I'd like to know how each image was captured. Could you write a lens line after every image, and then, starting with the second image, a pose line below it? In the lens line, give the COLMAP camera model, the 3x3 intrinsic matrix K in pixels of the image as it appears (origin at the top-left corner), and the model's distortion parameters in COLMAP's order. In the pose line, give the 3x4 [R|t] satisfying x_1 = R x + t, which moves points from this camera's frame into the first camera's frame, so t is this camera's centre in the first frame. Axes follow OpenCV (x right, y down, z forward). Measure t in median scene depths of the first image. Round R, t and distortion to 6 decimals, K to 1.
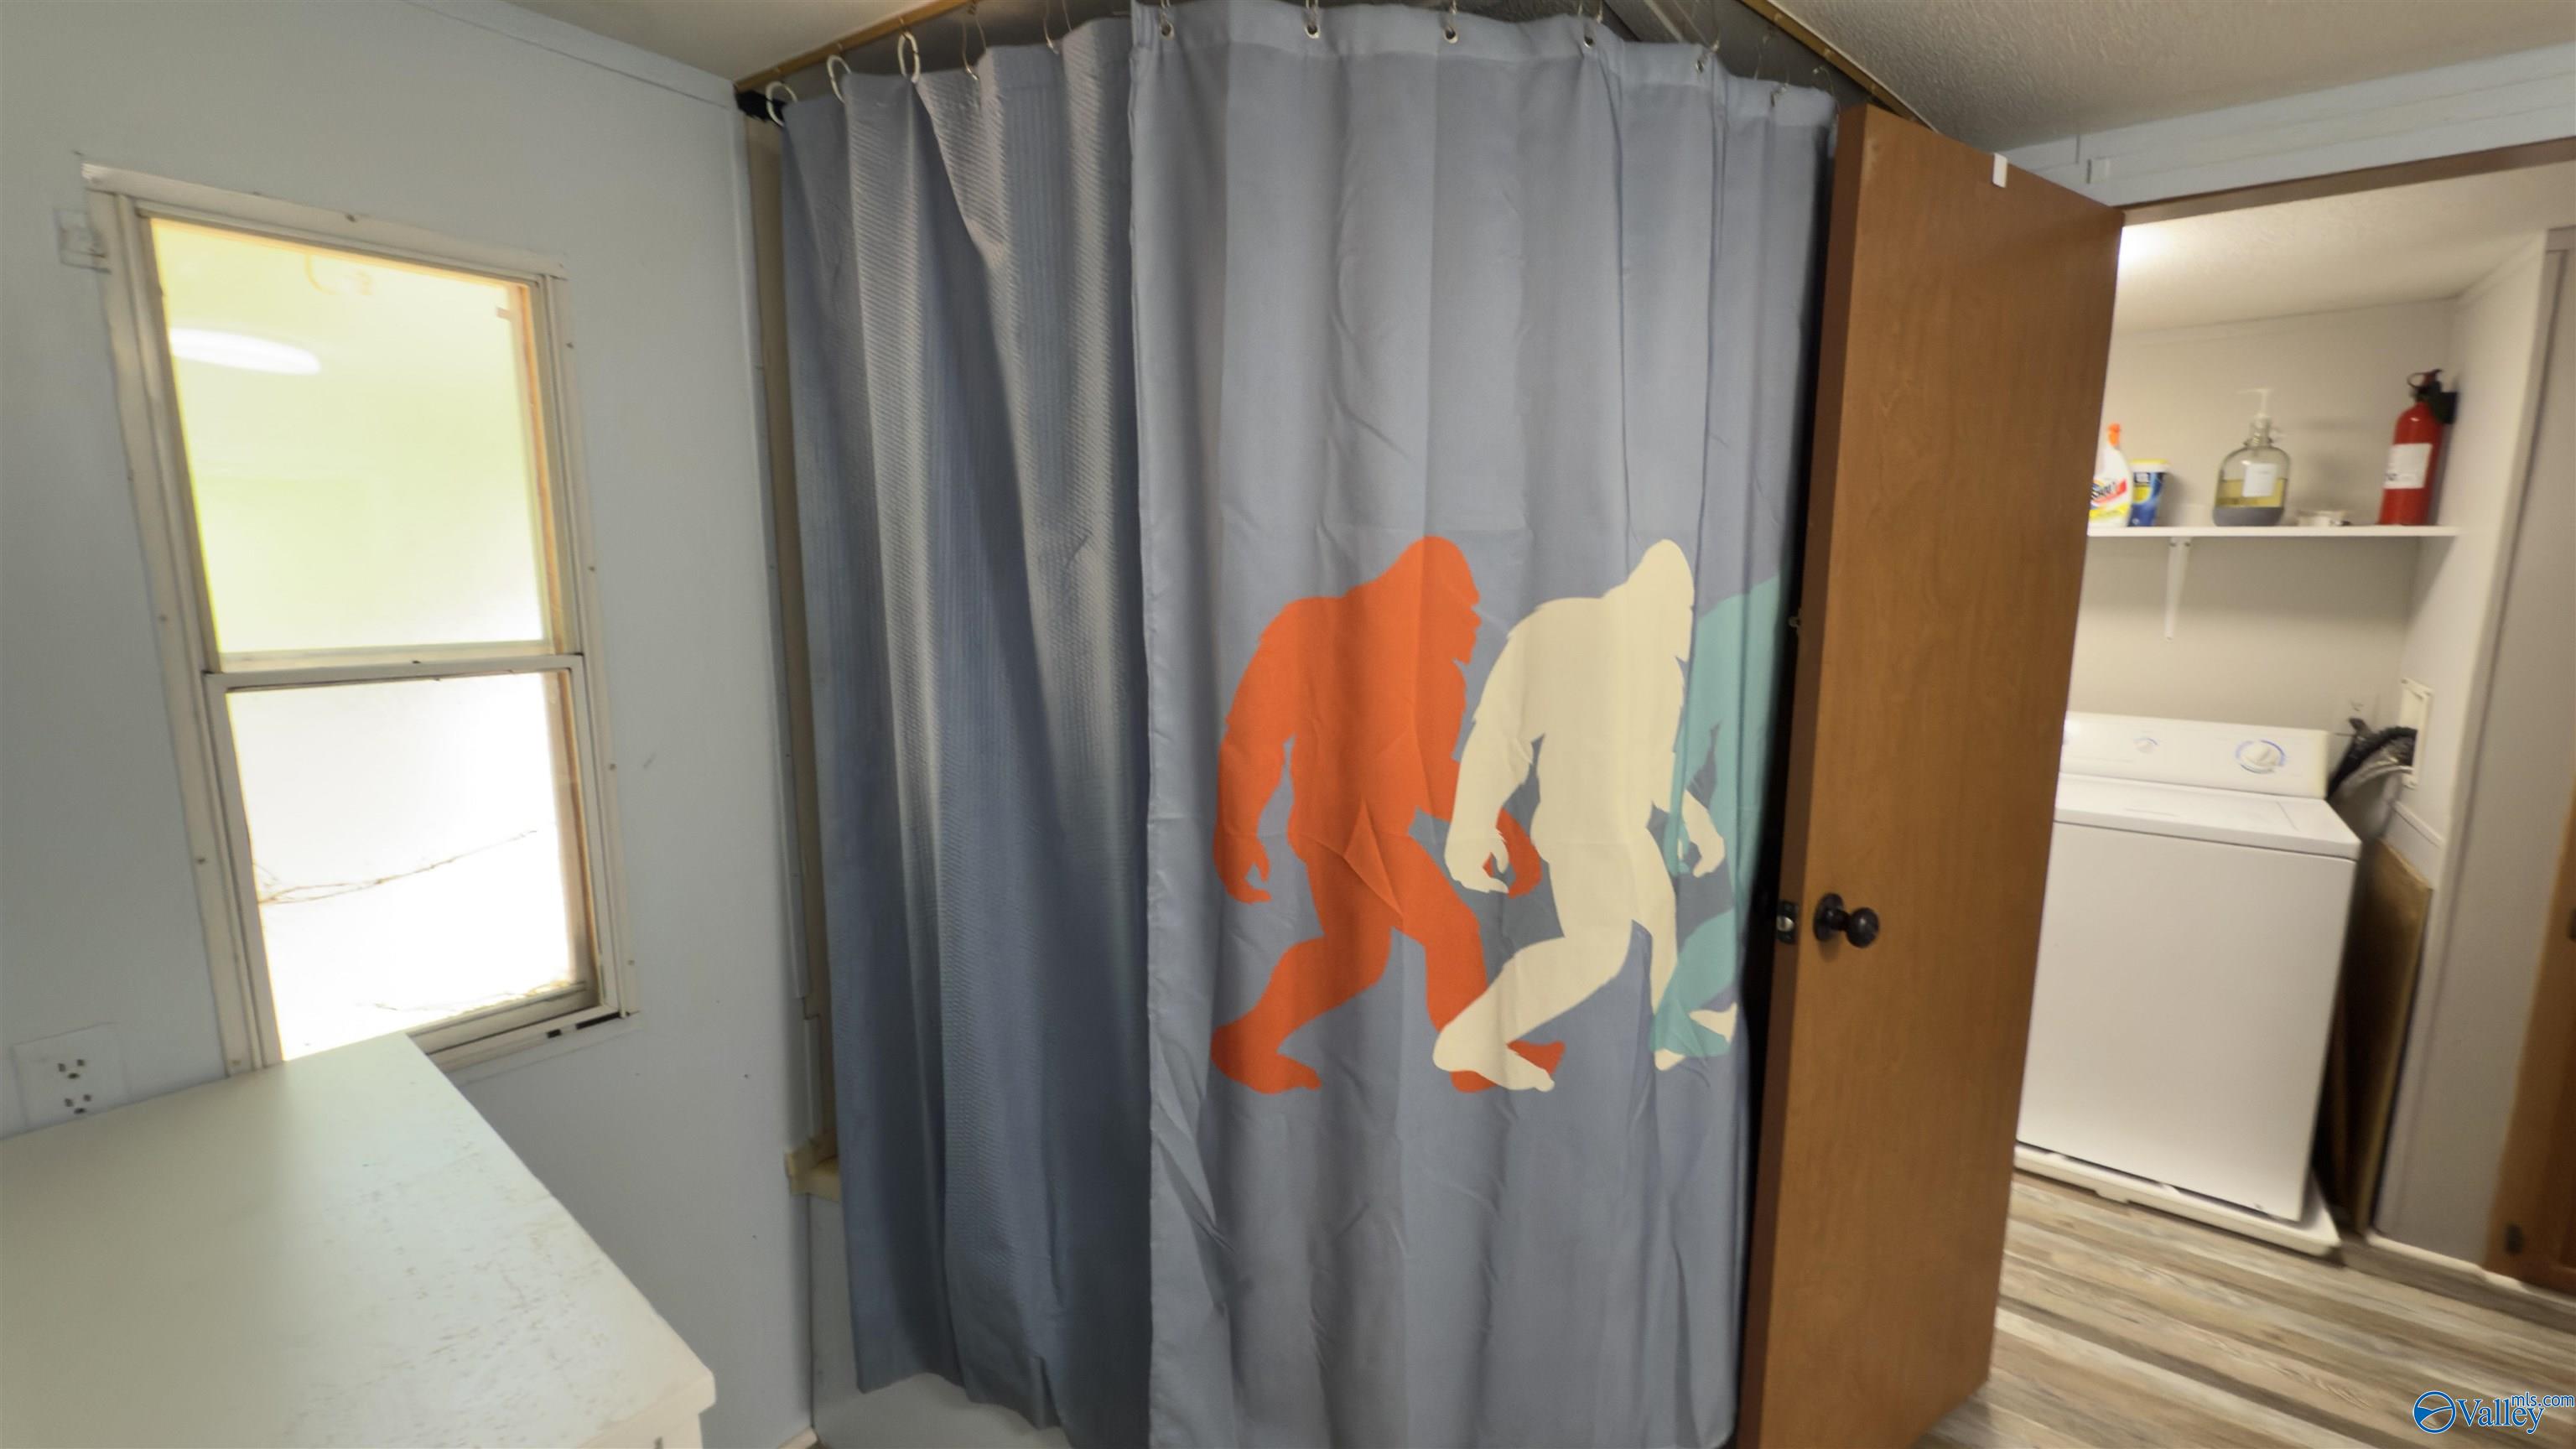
lens RADIAL K [[1032.0, 0, 1279.5], [0, 1032.0, 726.7], [0, 0, 1]] dist [-0.003082, 0.000123]
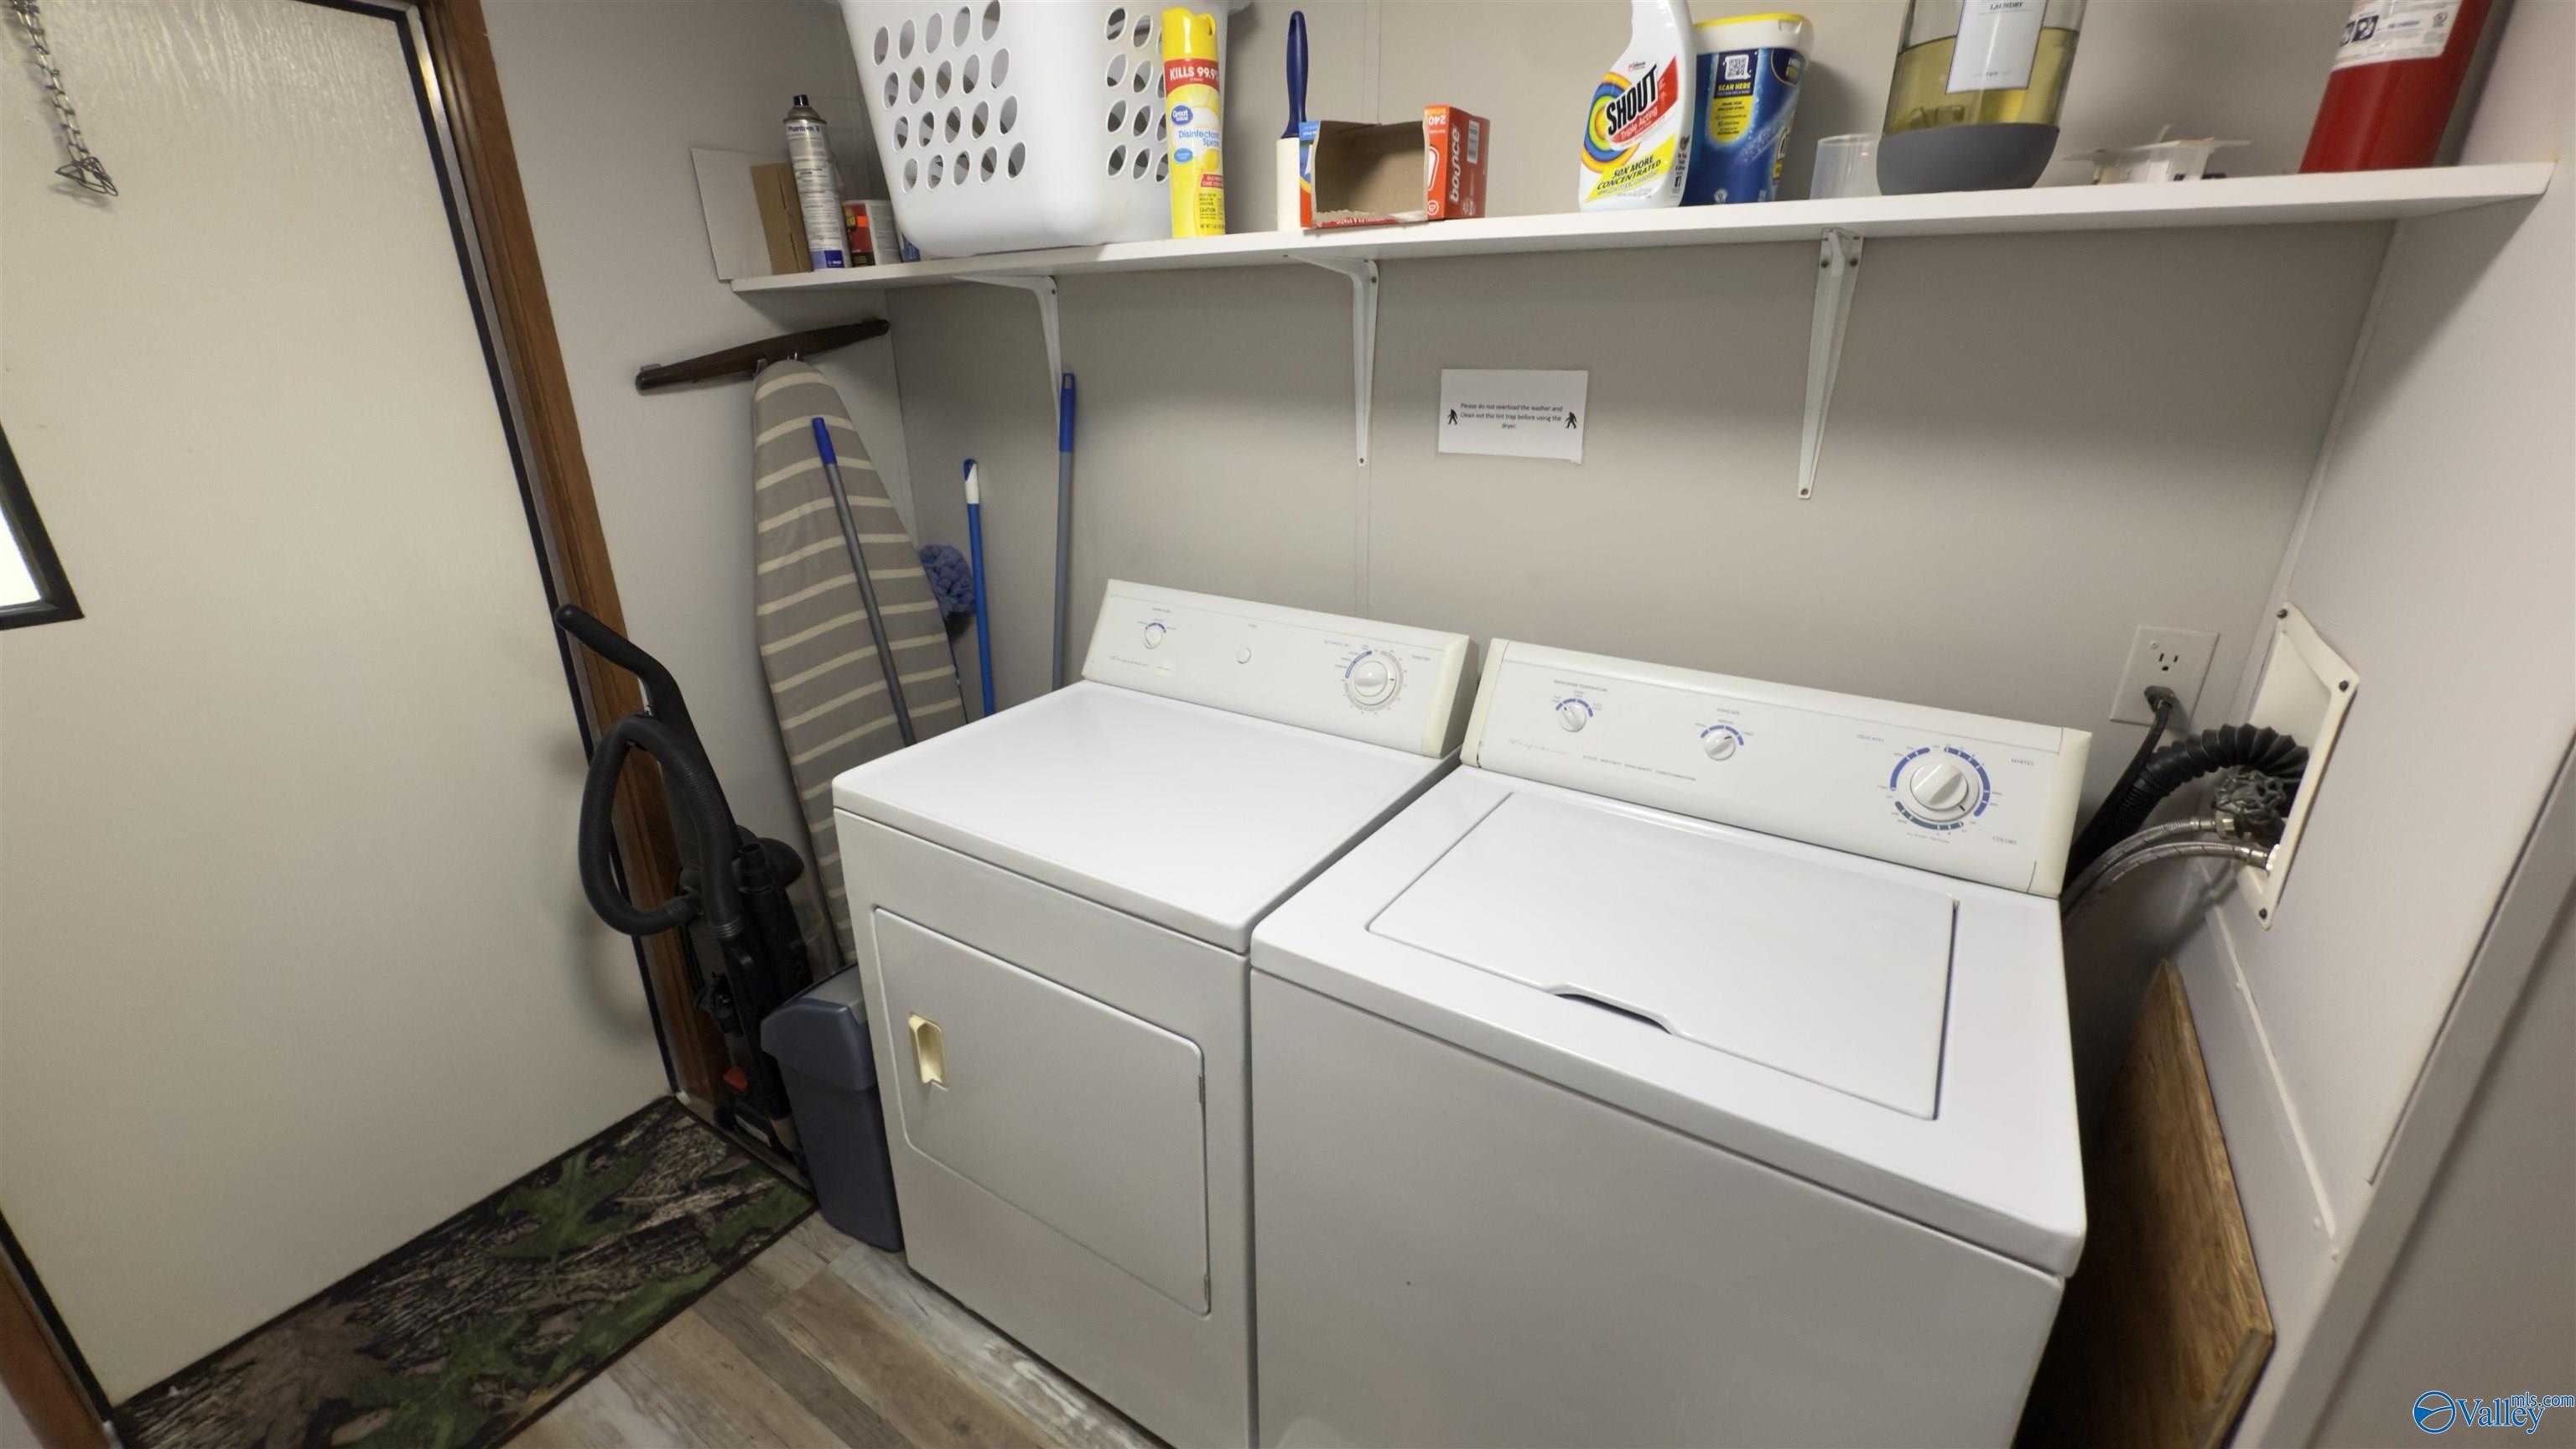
lens RADIAL K [[1032.0, 0, 1279.5], [0, 1032.0, 726.7], [0, 0, 1]] dist [-0.003082, 0.000123]
pose [[0.994796, -0.051503, 0.087909, 0.668719], [0.031525, 0.976082, 0.215103, -0.098815], [-0.096885, -0.211212, 0.972627, 0.639967]]
